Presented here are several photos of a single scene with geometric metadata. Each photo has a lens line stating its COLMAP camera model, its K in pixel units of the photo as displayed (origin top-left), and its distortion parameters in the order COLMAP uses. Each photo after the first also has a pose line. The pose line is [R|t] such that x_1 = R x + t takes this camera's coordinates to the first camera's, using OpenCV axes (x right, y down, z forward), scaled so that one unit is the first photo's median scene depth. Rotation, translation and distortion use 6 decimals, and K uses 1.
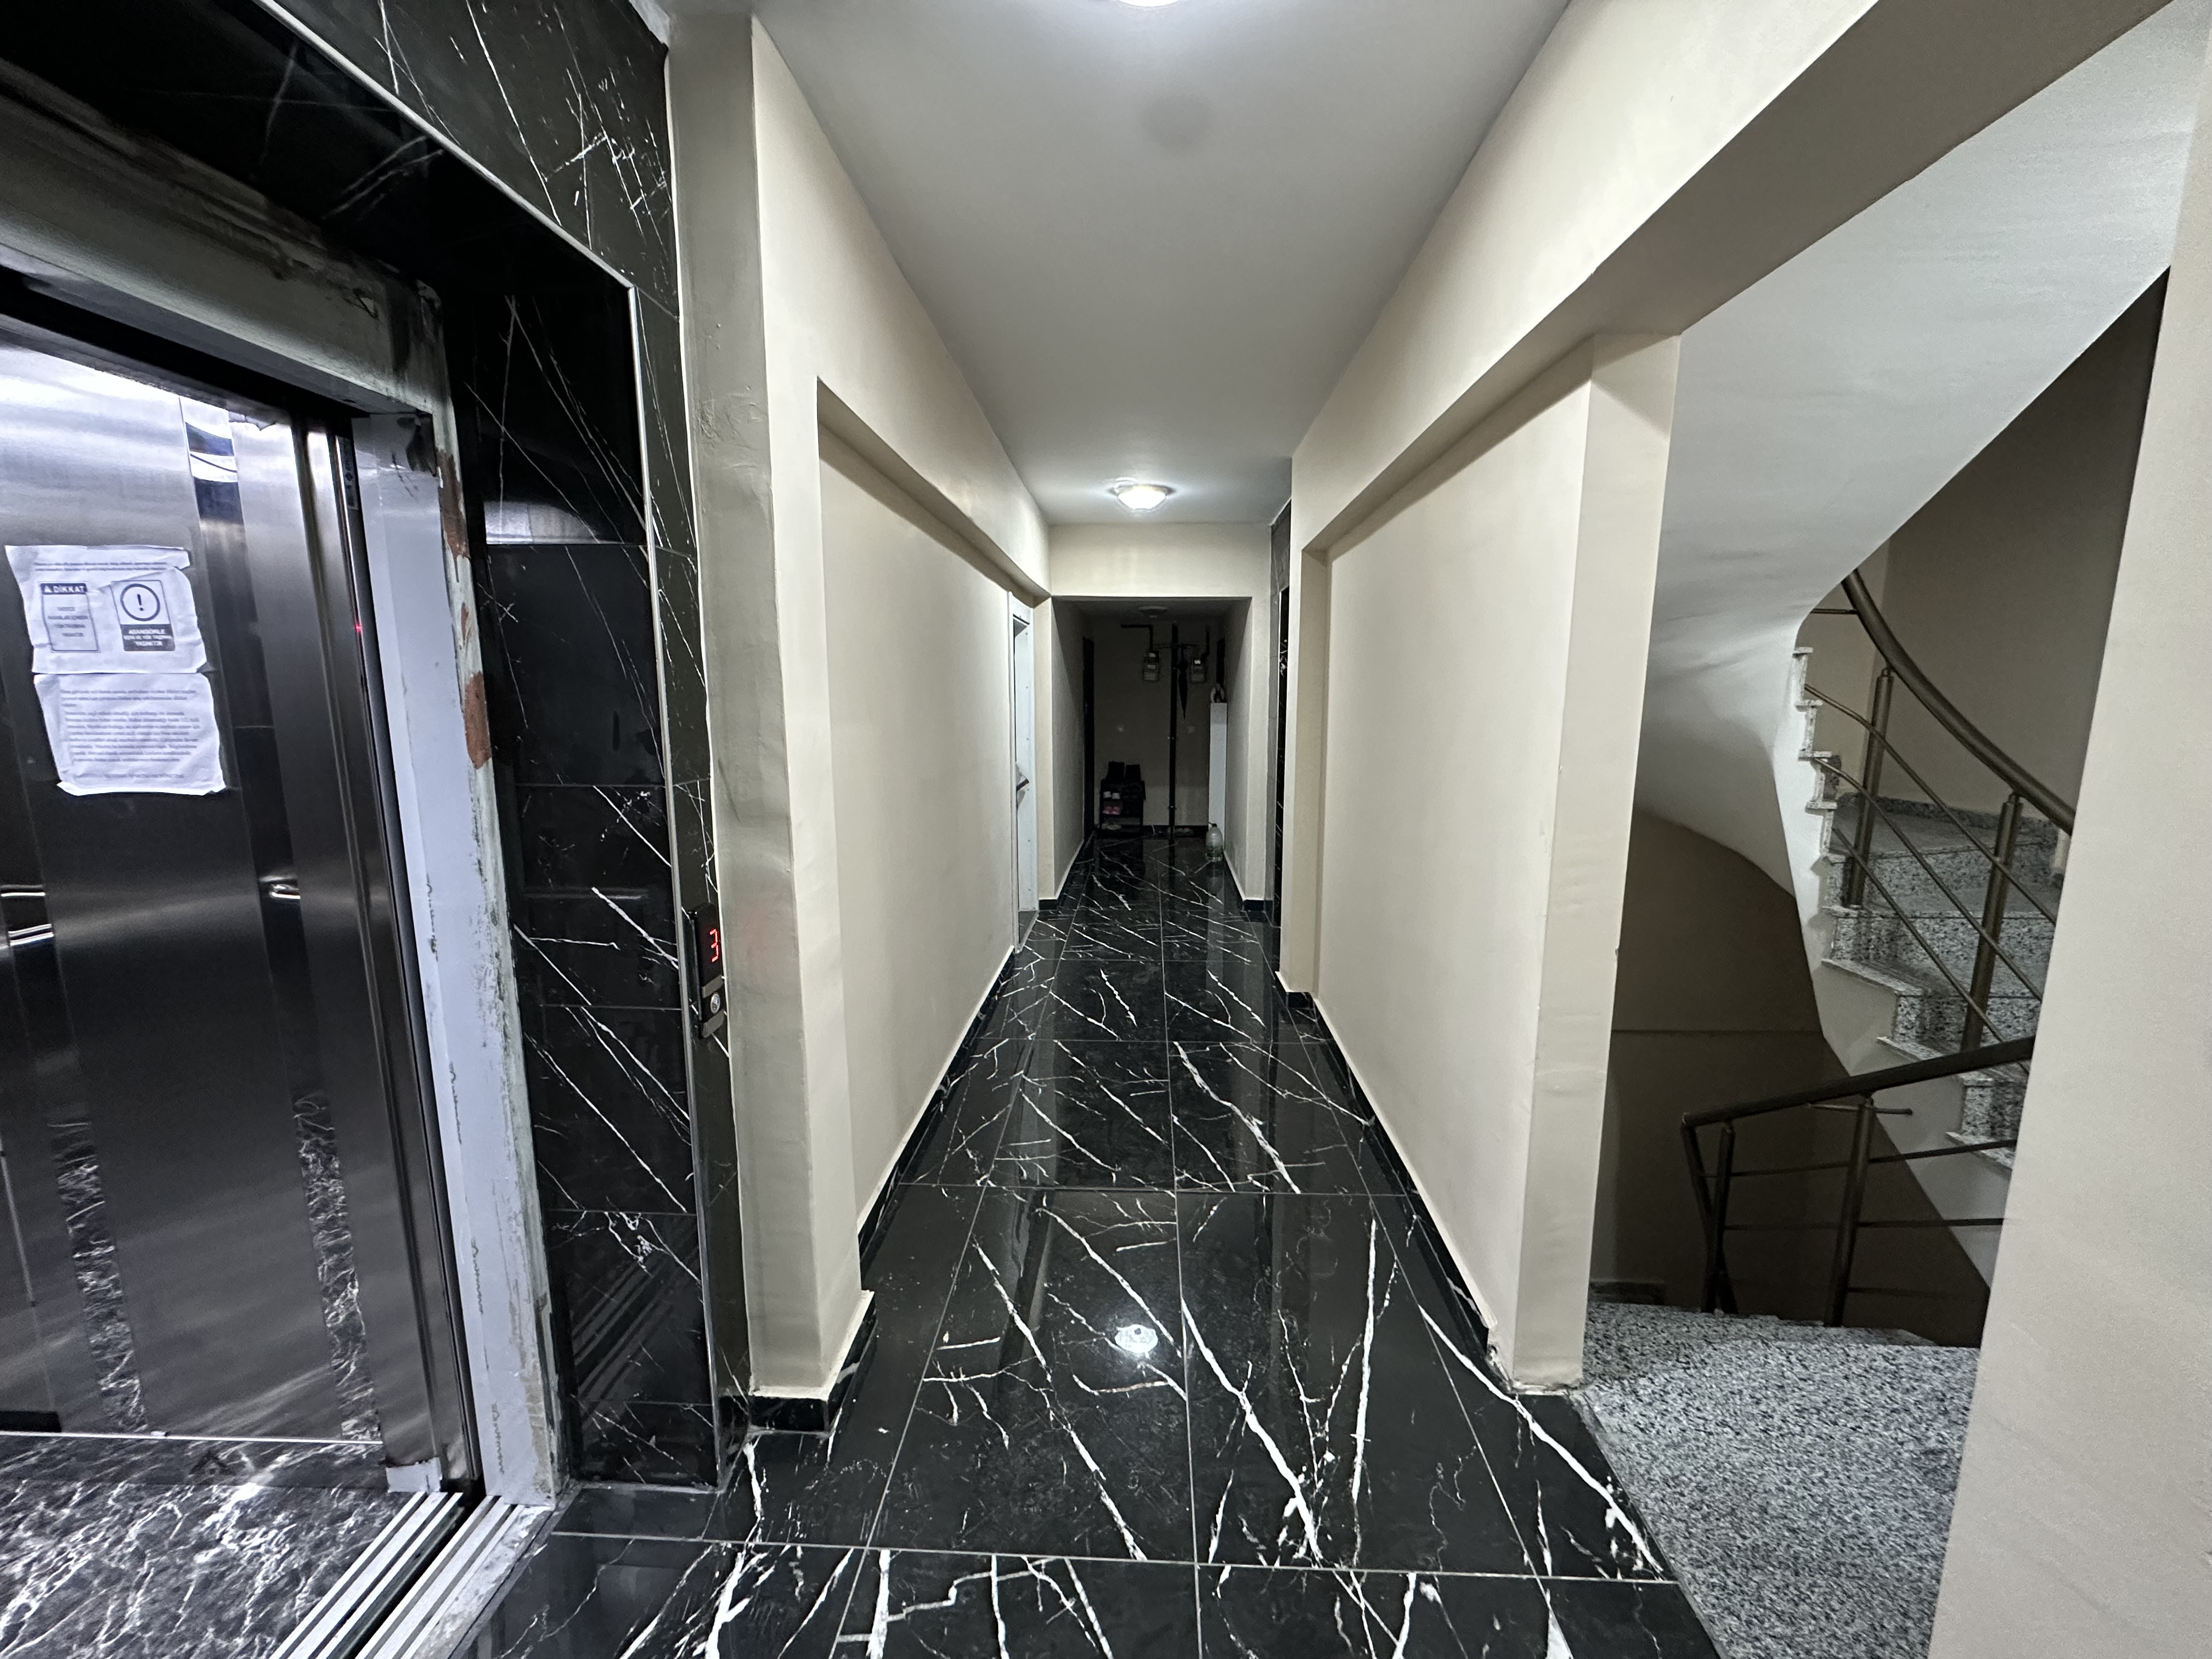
lens RADIAL K [[880.3, 0, 1108.2], [0, 880.3, 831.9], [0, 0, 1]] dist [-0.002549, -0.000058]
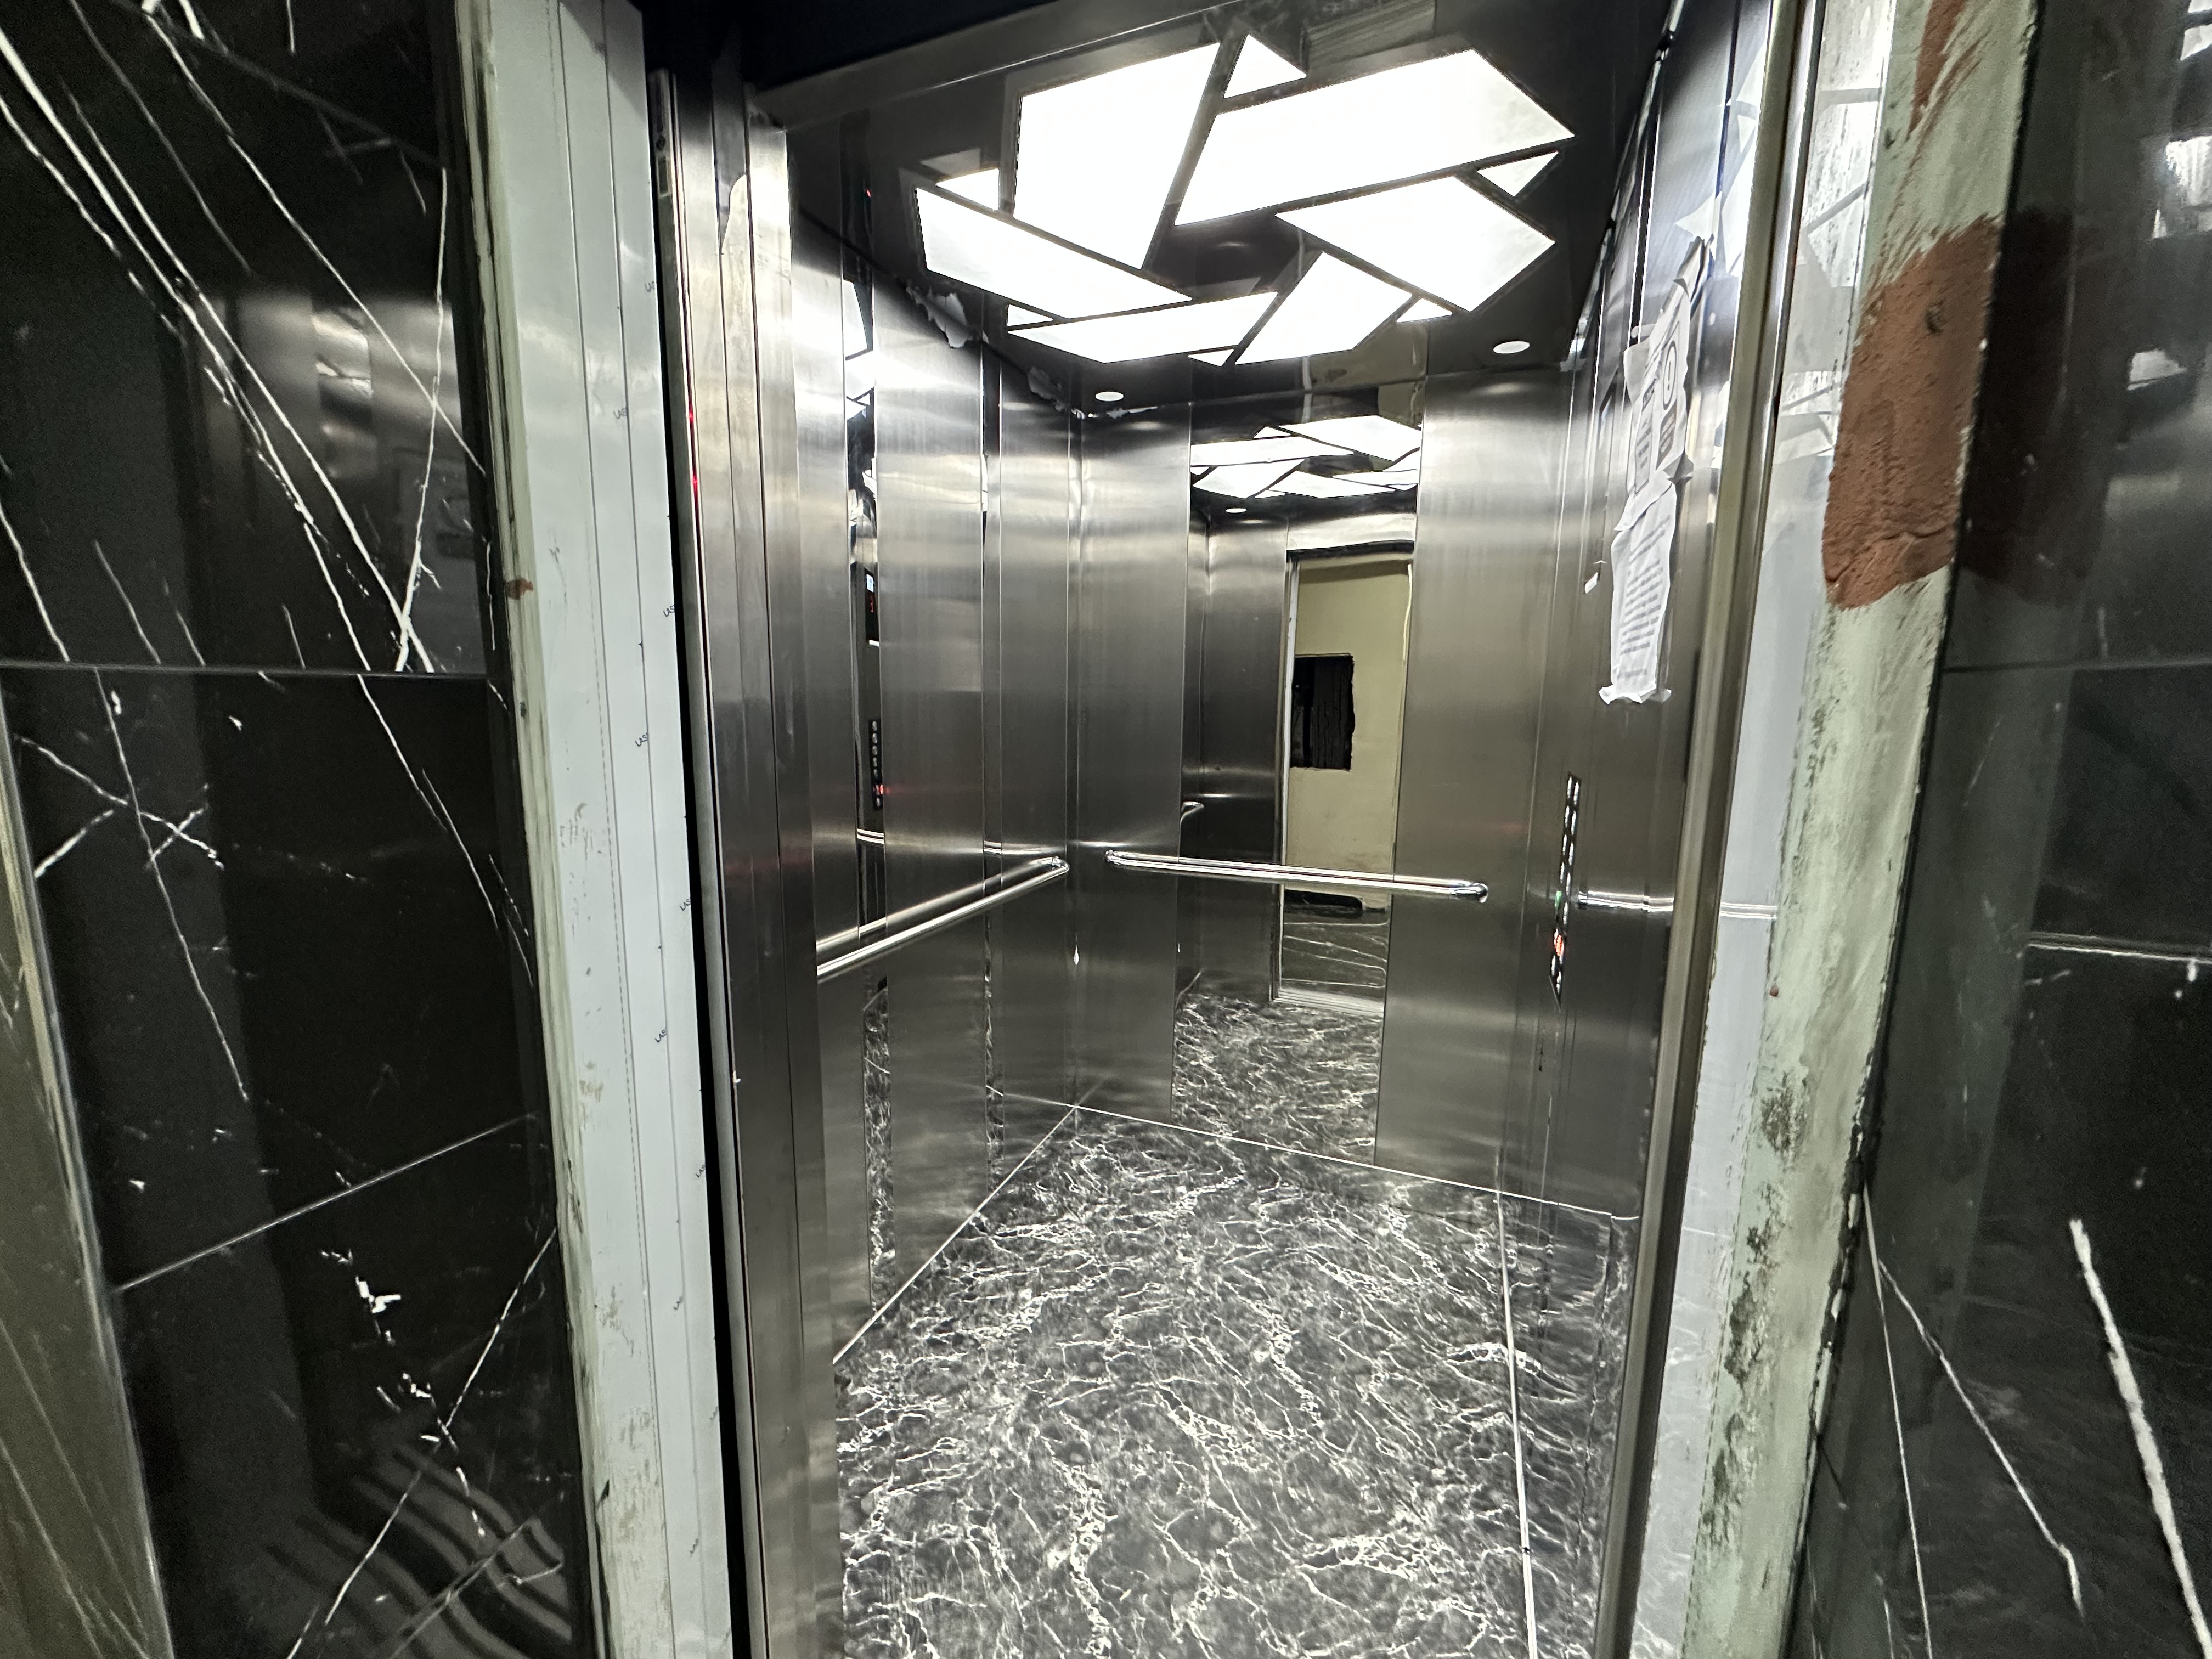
lens RADIAL K [[880.3, 0, 1105.1], [0, 880.3, 829.1], [0, 0, 1]] dist [-0.002549, -0.000058]
pose [[-0.336911, 0.136262, -0.931624, -0.357449], [-0.157447, 0.967386, 0.198431, -0.021041], [0.928279, 0.213535, -0.304469, 0.853170]]
